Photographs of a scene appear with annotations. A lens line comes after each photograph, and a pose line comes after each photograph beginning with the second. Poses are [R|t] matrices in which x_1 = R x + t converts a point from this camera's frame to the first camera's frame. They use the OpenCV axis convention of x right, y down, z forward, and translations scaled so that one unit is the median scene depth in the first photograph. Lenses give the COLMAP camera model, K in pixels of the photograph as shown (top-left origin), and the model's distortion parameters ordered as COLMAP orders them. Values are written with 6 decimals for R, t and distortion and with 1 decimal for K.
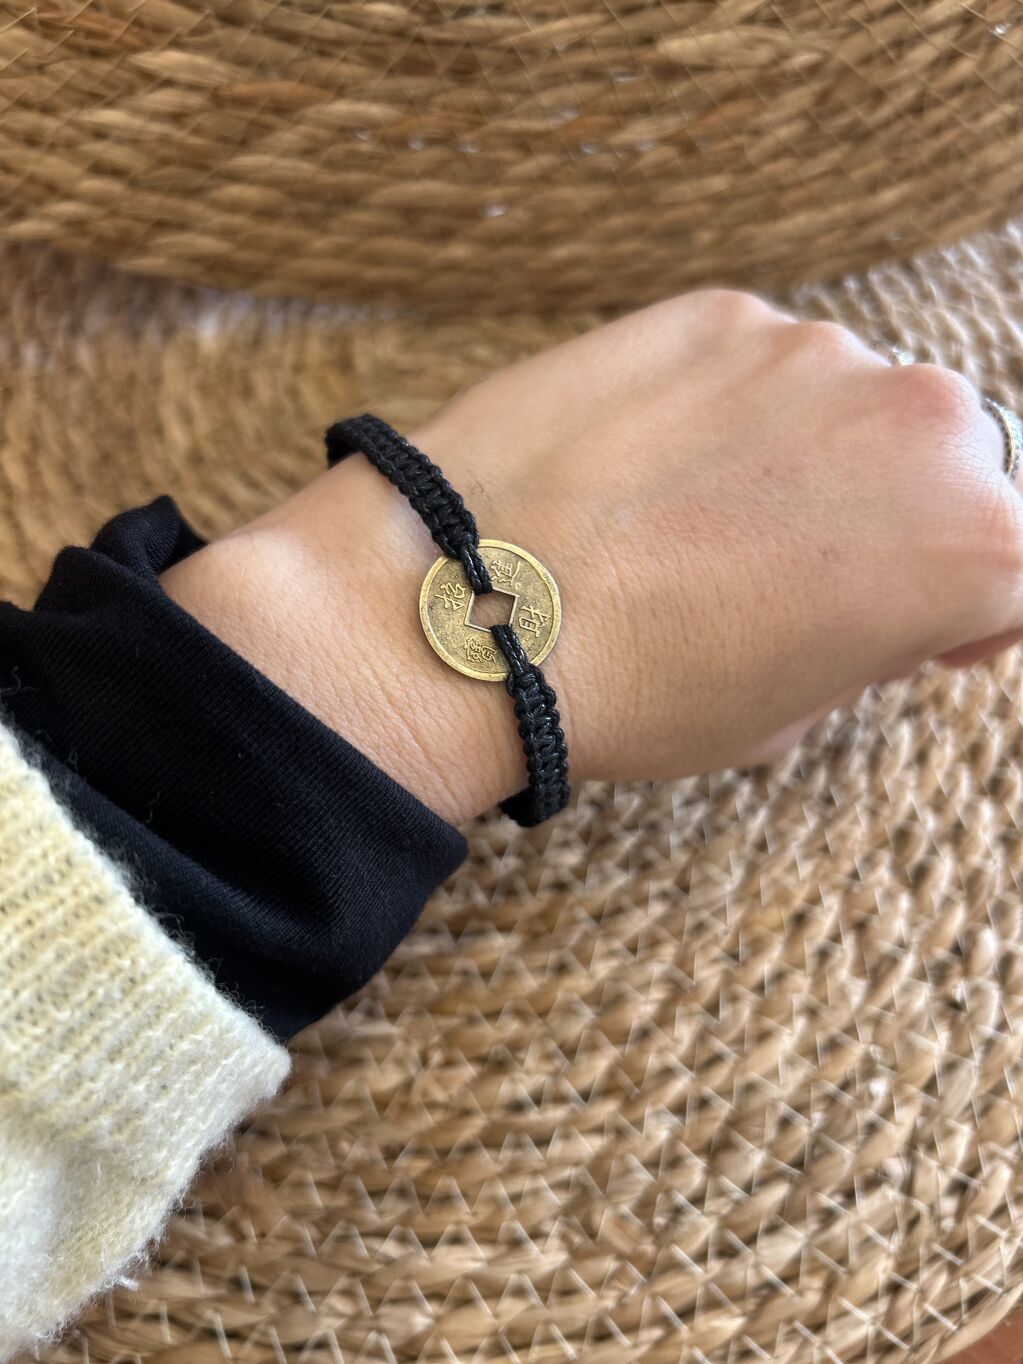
lens RADIAL K [[1103.9, 0, 508.7], [0, 1103.9, 688.6], [0, 0, 1]] dist [-0.064811, 0.024179]
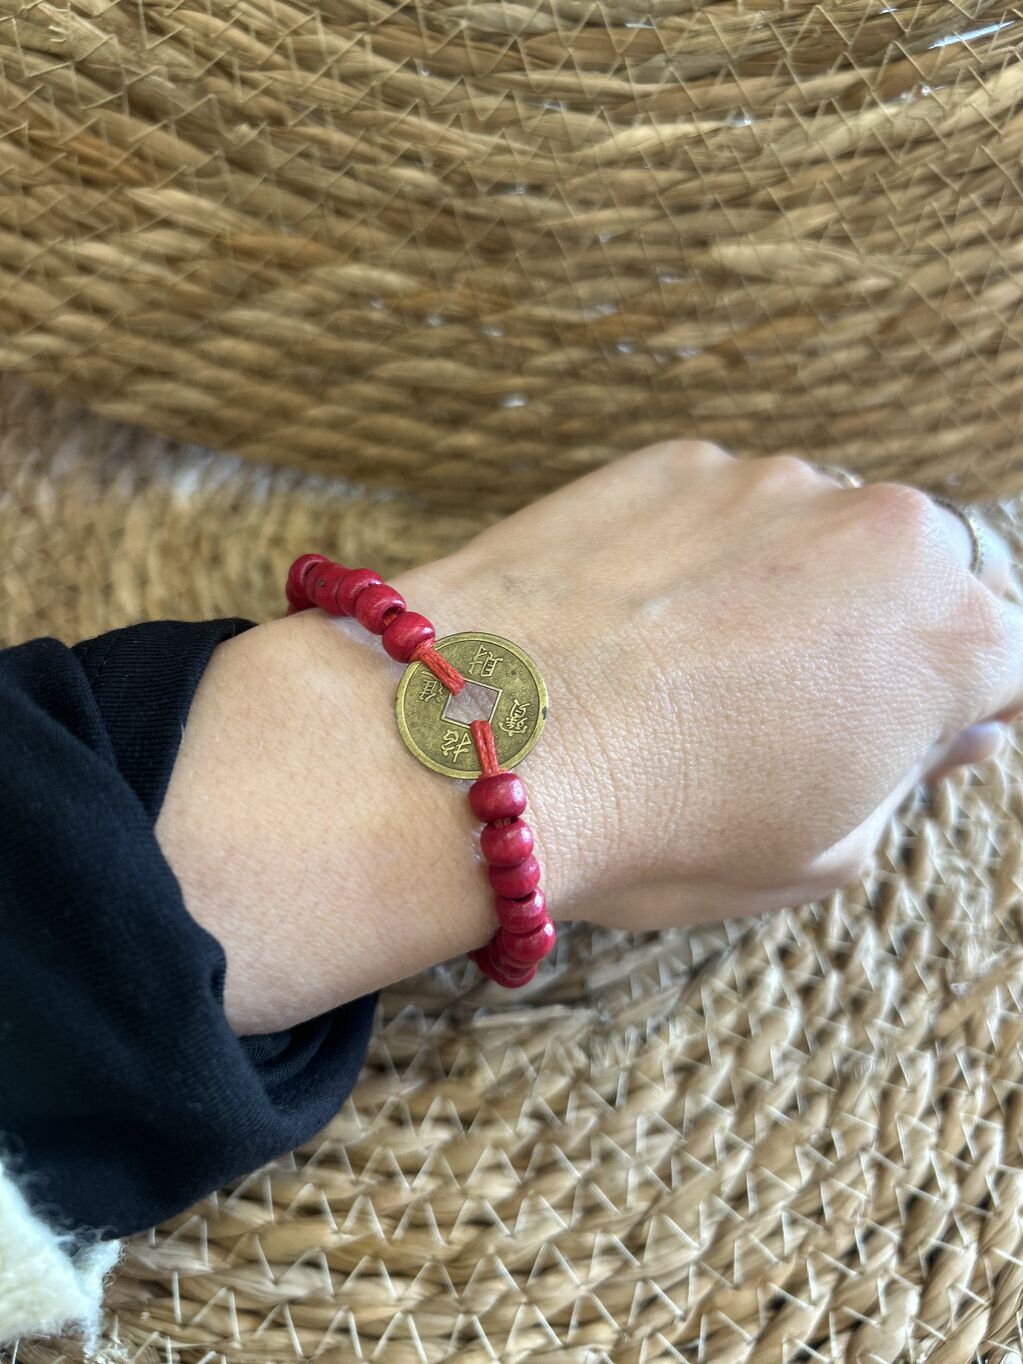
lens RADIAL K [[1103.9, 0, 515.8], [0, 1103.9, 674.2], [0, 0, 1]] dist [-0.064811, 0.024179]
pose [[0.992172, 0.124455, -0.010265, 0.028813], [-0.124512, 0.979634, -0.157524, -0.082649], [-0.009548, 0.157569, 0.987462, 0.155607]]
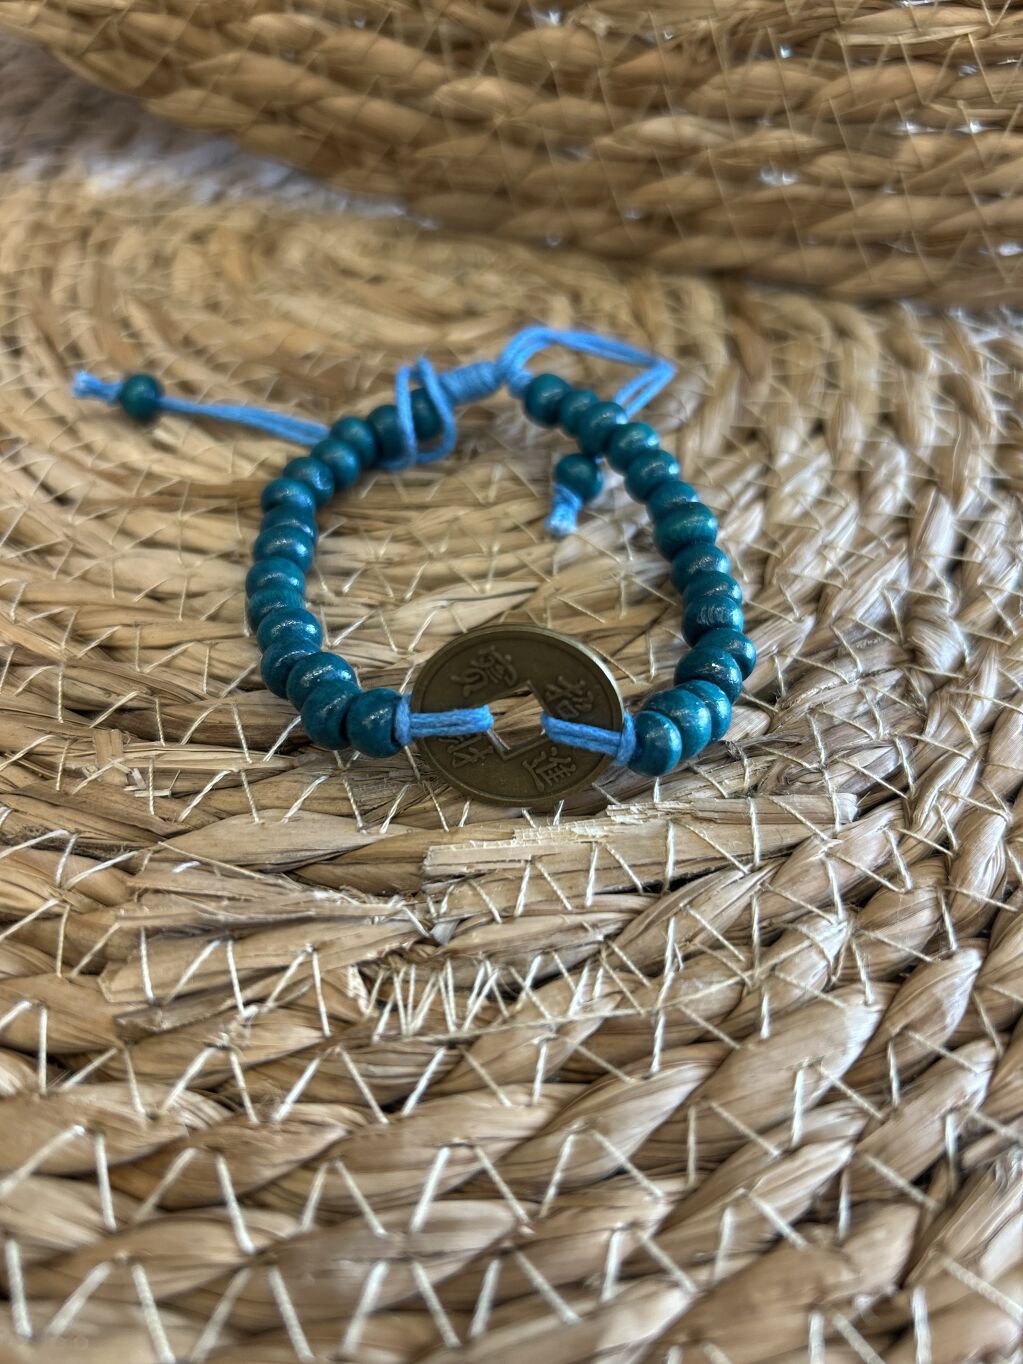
lens RADIAL K [[1103.9, 0, 522.6], [0, 1103.9, 700.6], [0, 0, 1]] dist [-0.064811, 0.024179]
pose [[0.942198, 0.269929, -0.198496, 0.199810], [-0.315809, 0.913352, -0.257006, 0.047776], [0.111924, 0.304837, 0.945805, 0.627146]]
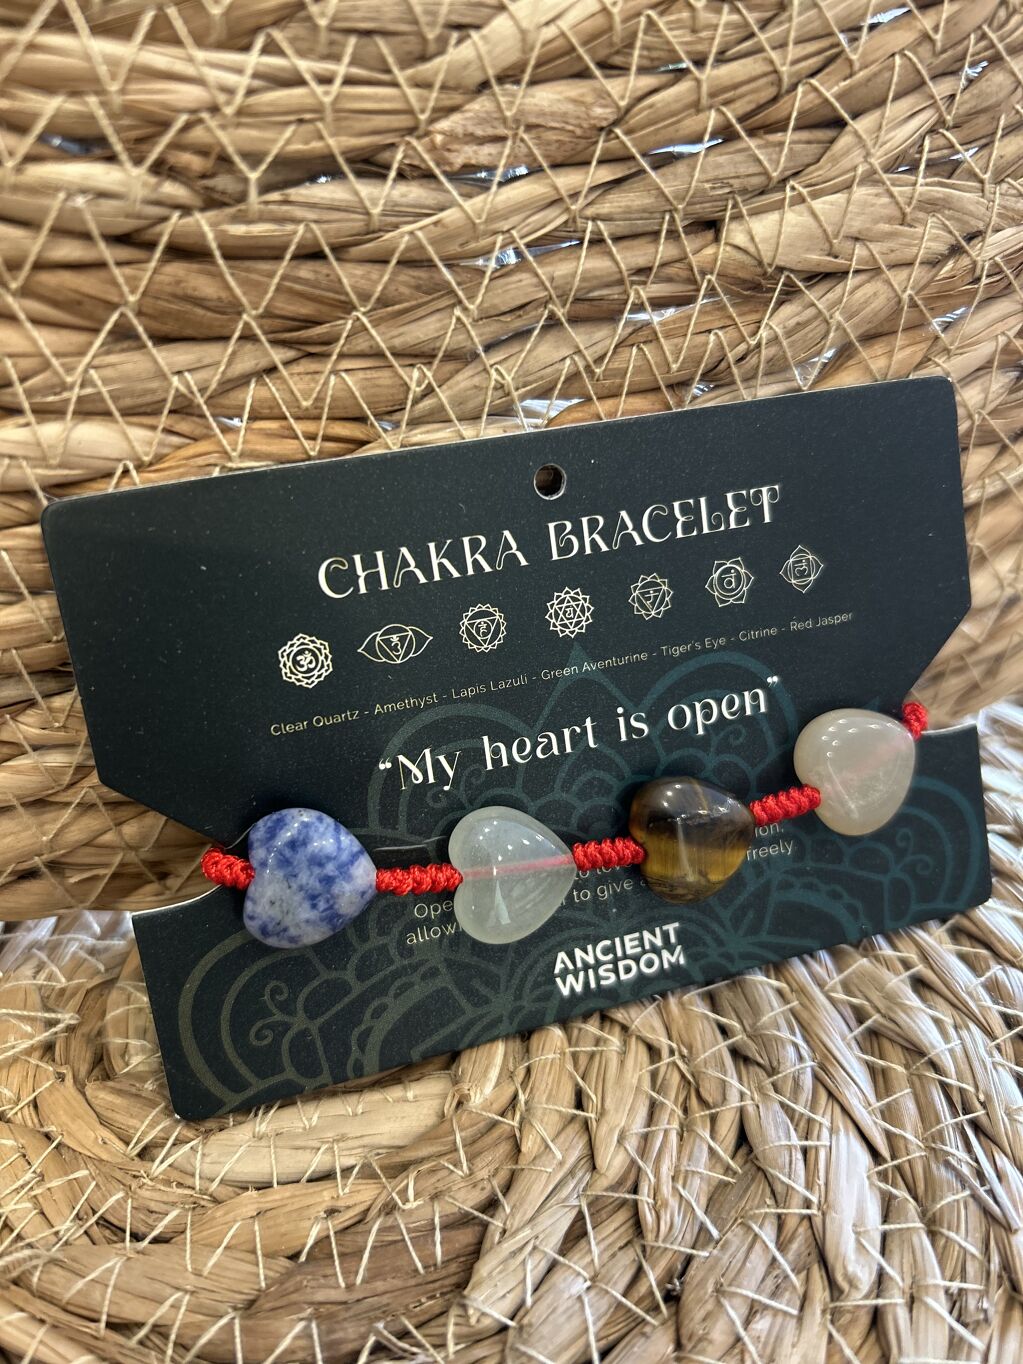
lens RADIAL K [[1103.9, 0, 521.0], [0, 1103.9, 692.1], [0, 0, 1]] dist [-0.064811, 0.024179]
pose [[0.963893, -0.168833, 0.205926, -0.070939], [0.243848, 0.870347, -0.427825, -0.245662], [-0.106996, 0.462592, 0.880091, 0.676523]]
